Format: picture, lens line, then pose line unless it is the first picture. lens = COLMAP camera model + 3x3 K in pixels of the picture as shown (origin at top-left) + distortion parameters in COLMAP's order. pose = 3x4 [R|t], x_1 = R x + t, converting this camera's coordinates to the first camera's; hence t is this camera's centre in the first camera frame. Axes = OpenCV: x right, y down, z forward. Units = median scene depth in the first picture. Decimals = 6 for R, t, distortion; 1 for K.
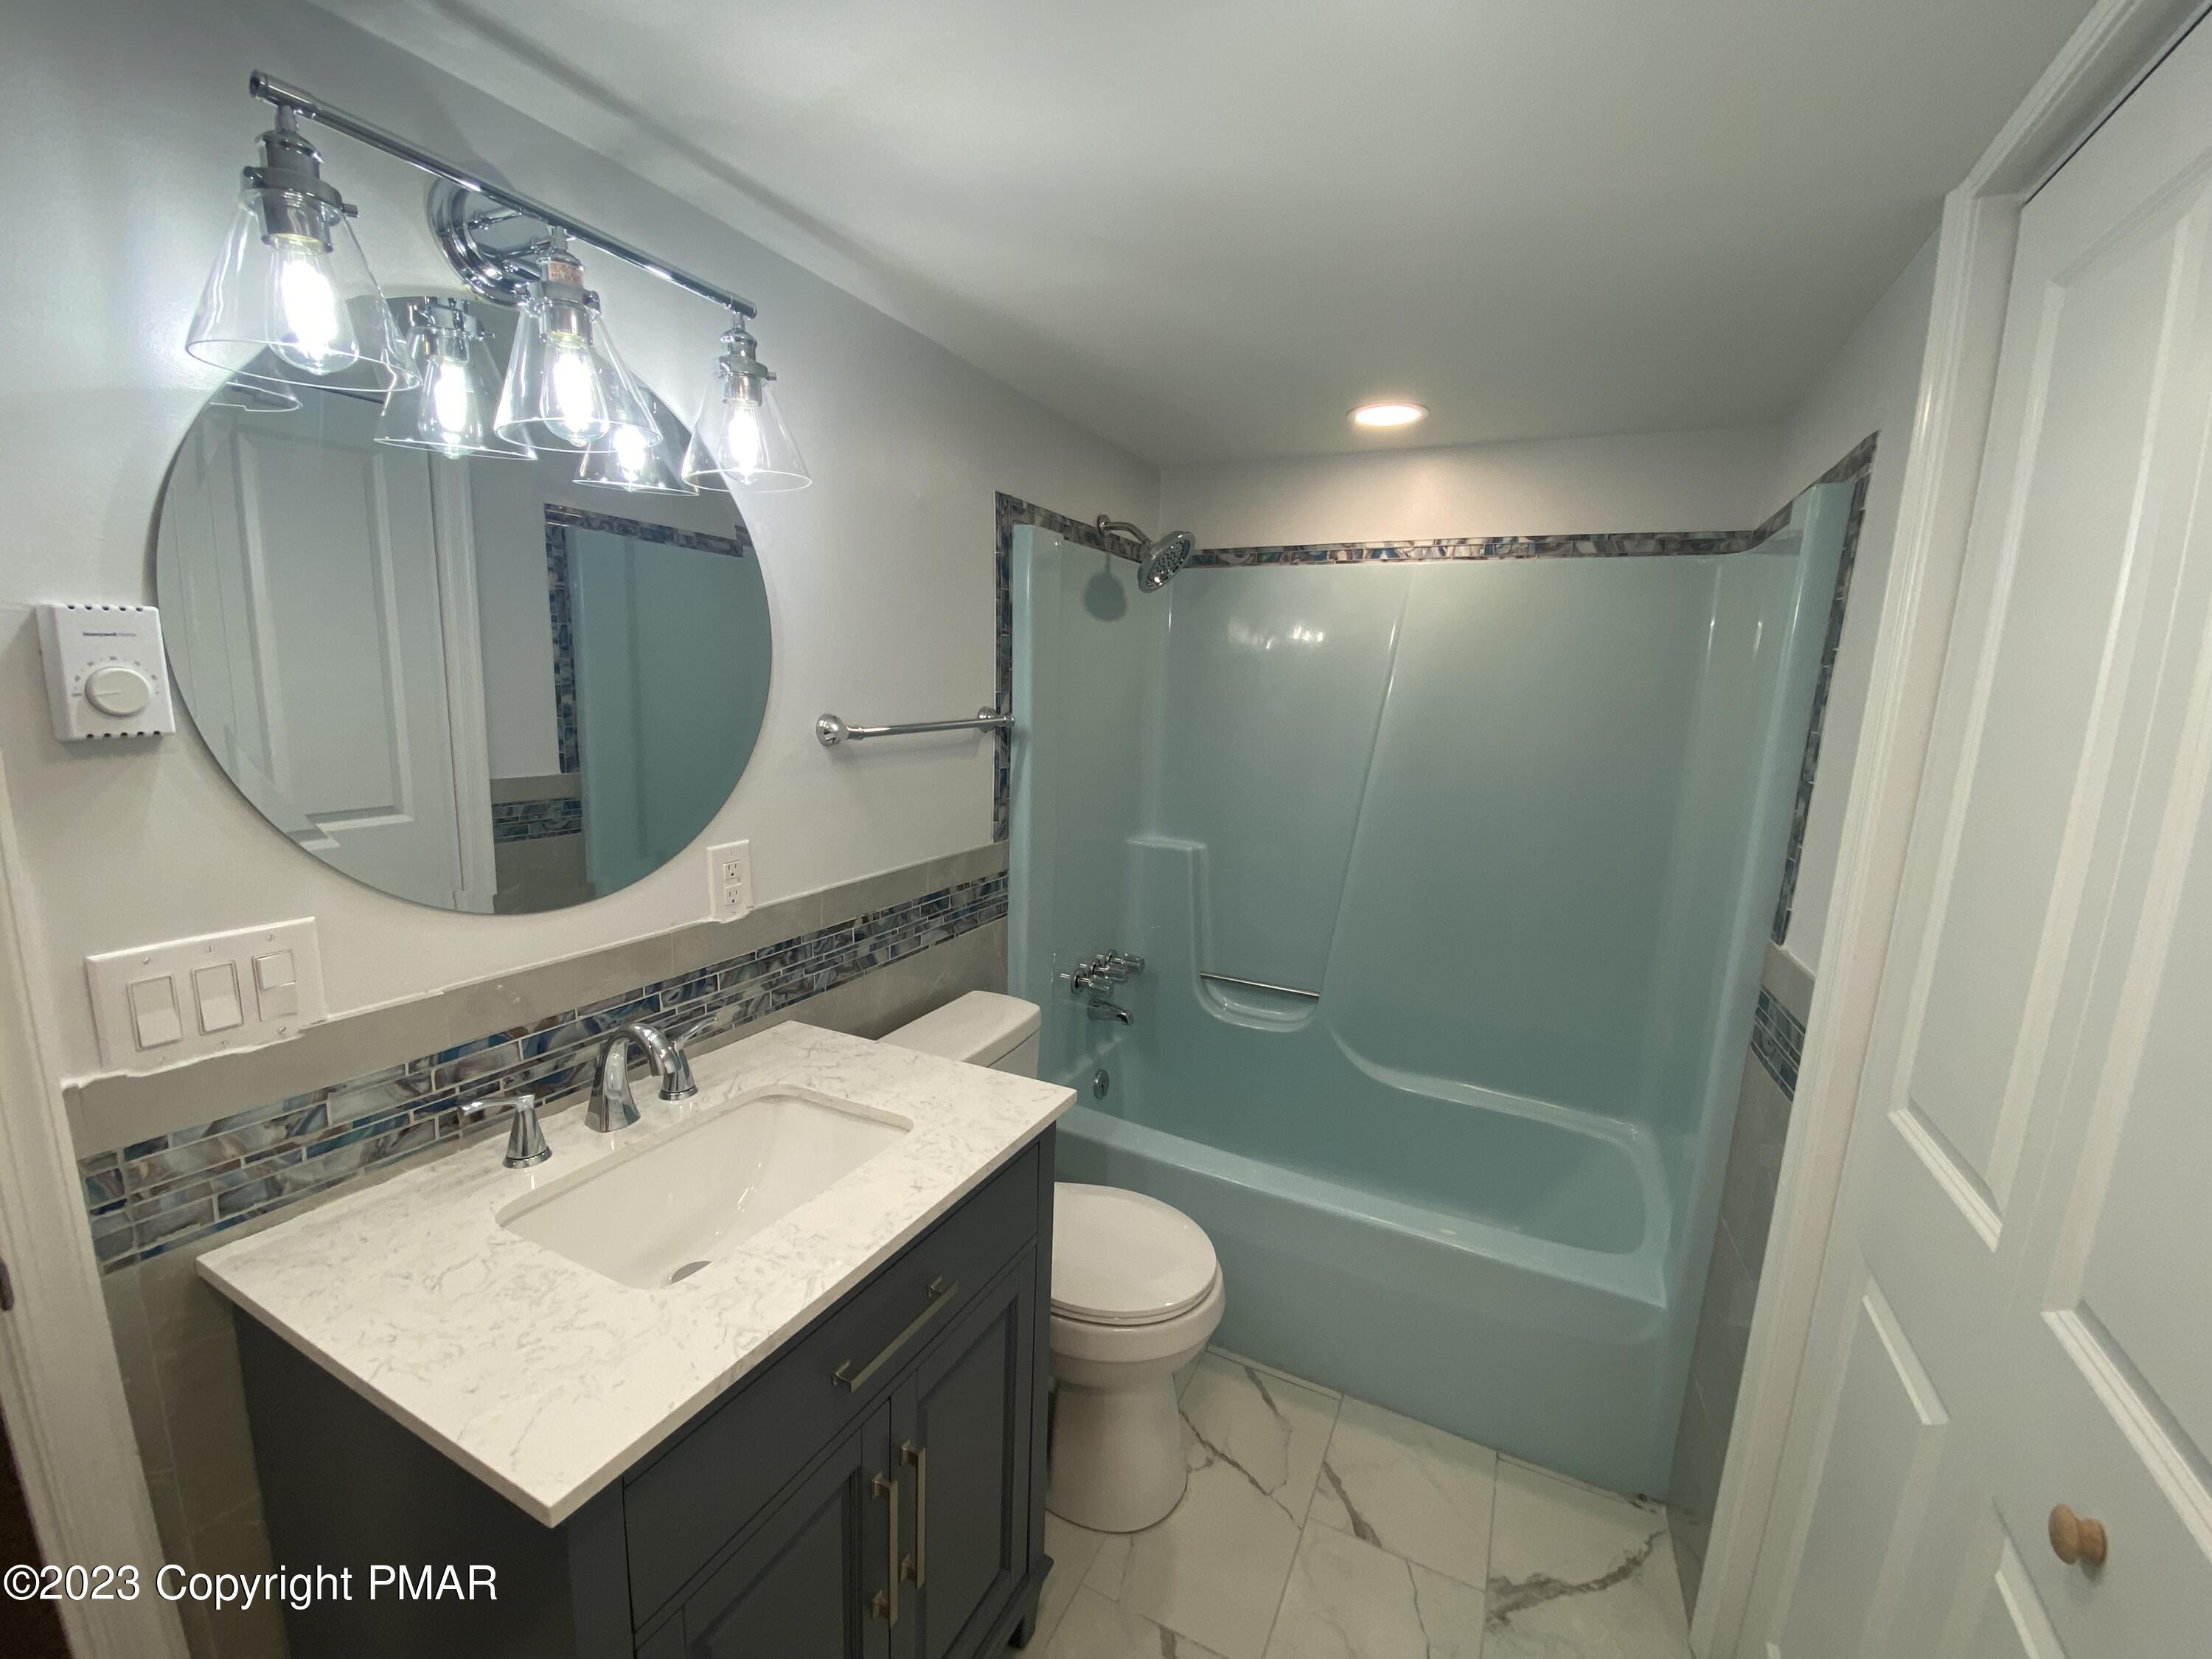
lens RADIAL K [[894.7, 0, 1106.6], [0, 894.7, 832.0], [0, 0, 1]] dist [0.016936, -0.016247]
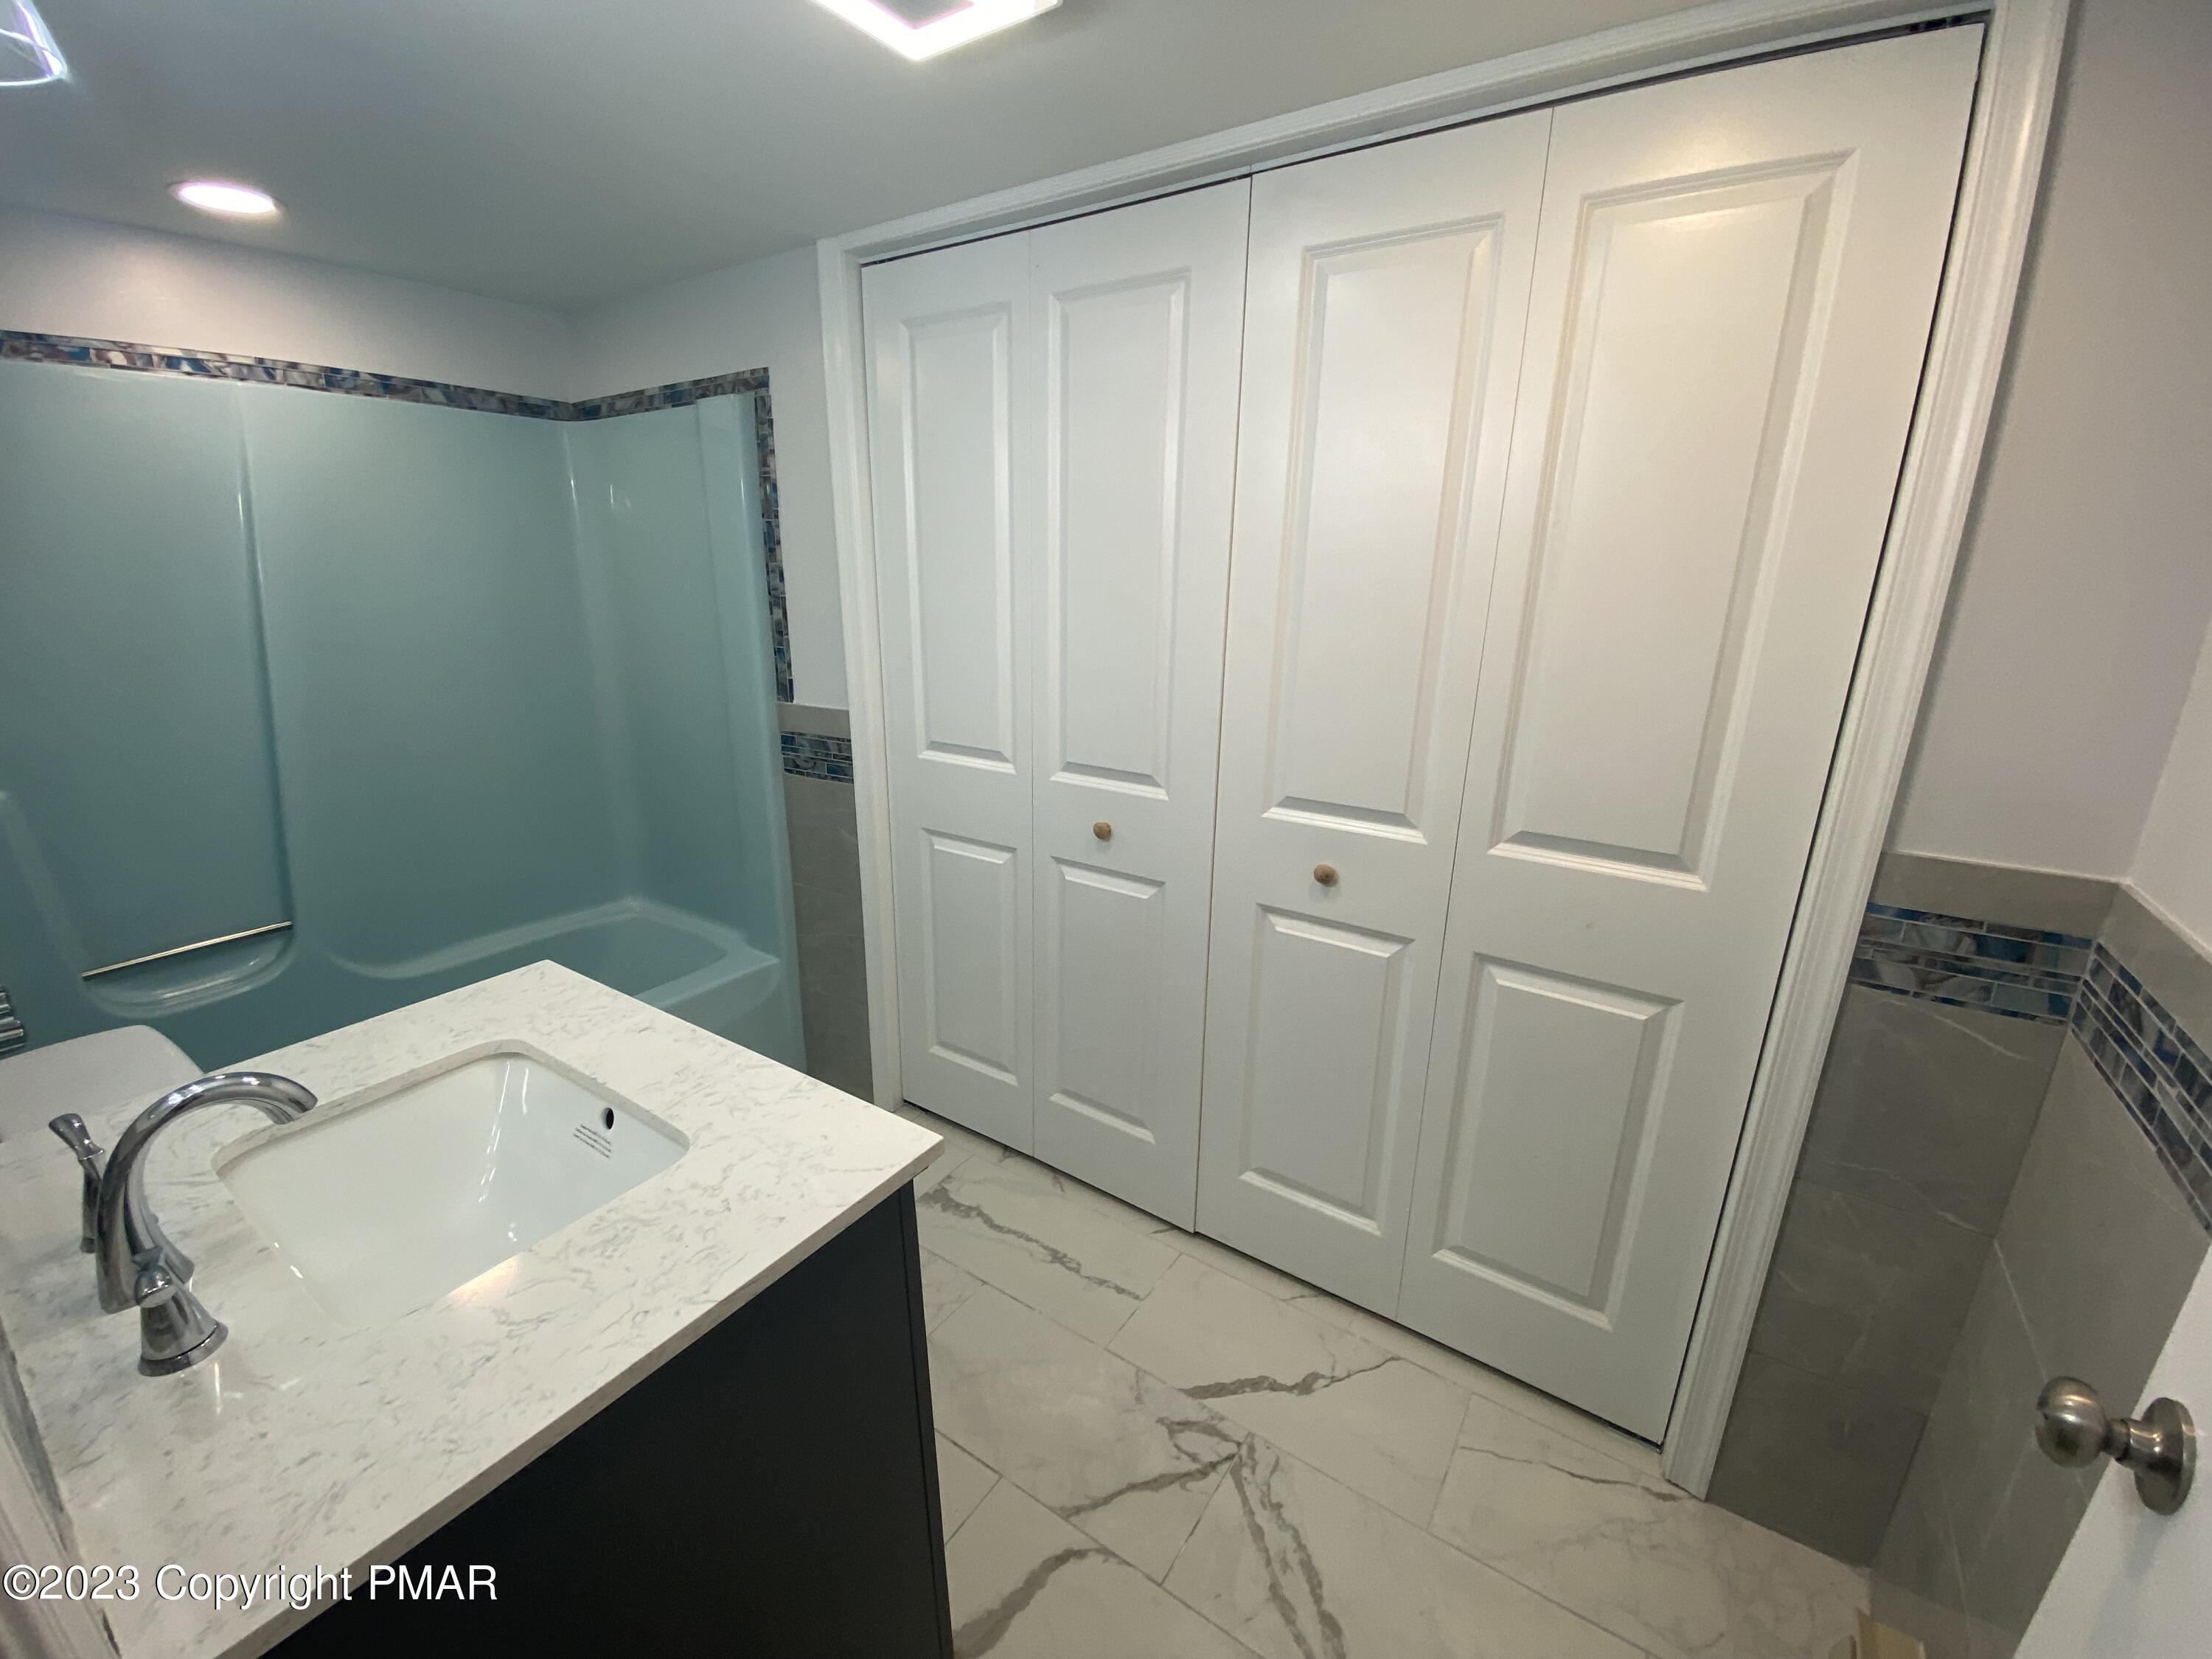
lens RADIAL K [[894.7, 0, 1106.6], [0, 894.7, 832.0], [0, 0, 1]] dist [0.016936, -0.016247]
pose [[0.130995, -0.314198, 0.940277, -0.473971], [0.158404, 0.942898, 0.293005, -0.022748], [-0.978646, 0.110562, 0.173285, 0.117627]]
